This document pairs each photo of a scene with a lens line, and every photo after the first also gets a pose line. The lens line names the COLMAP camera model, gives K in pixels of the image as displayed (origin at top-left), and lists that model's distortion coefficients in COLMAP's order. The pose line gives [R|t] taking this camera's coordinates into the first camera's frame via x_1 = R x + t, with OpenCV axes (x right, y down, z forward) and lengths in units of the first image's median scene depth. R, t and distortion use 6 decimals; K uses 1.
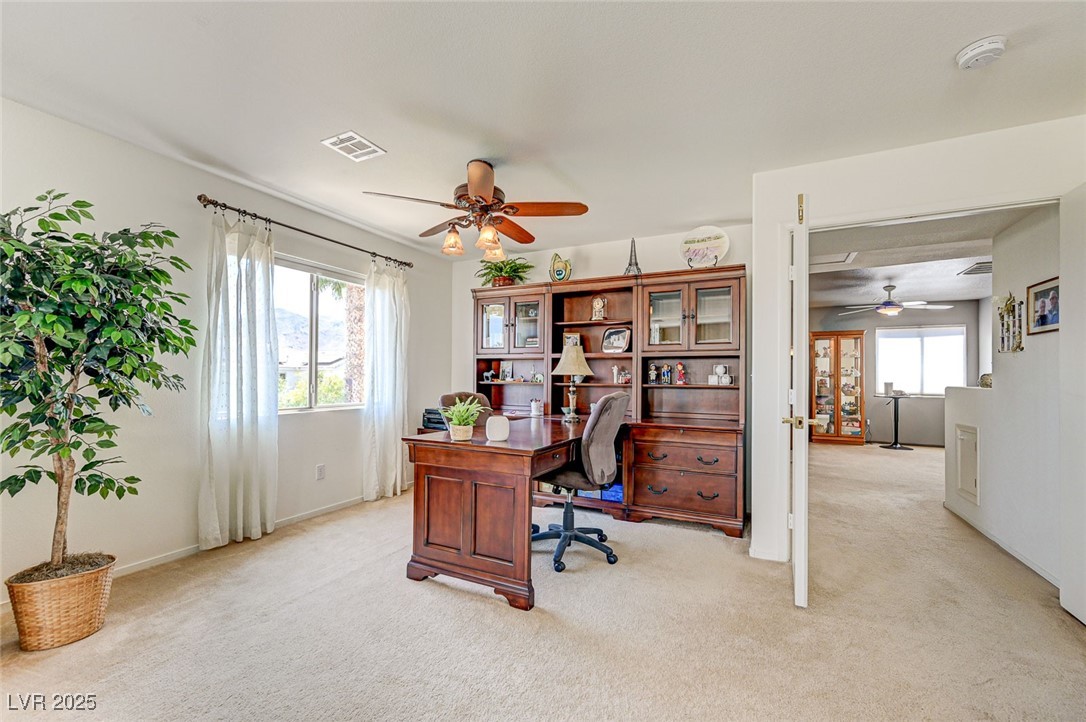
lens RADIAL K [[440.5, 0, 543.6], [0, 440.5, 371.0], [0, 0, 1]] dist [-0.000705, 0.000053]
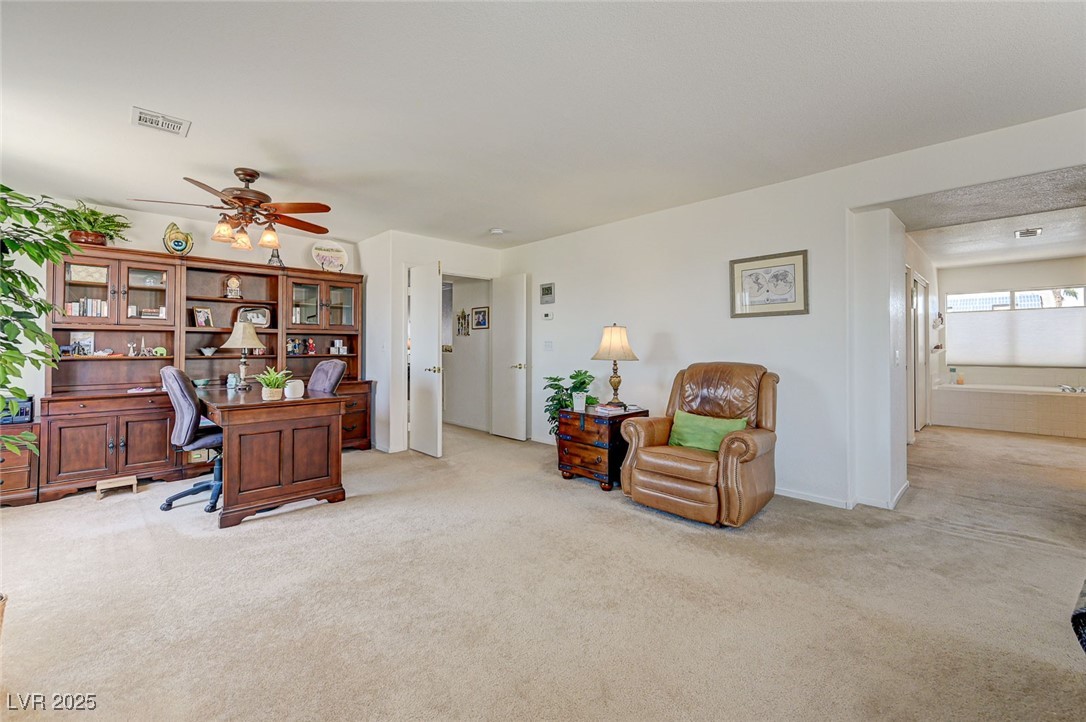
lens RADIAL K [[440.5, 0, 533.4], [0, 440.5, 341.6], [0, 0, 1]] dist [-0.000705, 0.000053]
pose [[0.347941, 0.003066, 0.937512, -0.730694], [-0.002693, 0.999994, -0.002271, -0.007046], [-0.937513, -0.001734, 0.347947, -0.094539]]
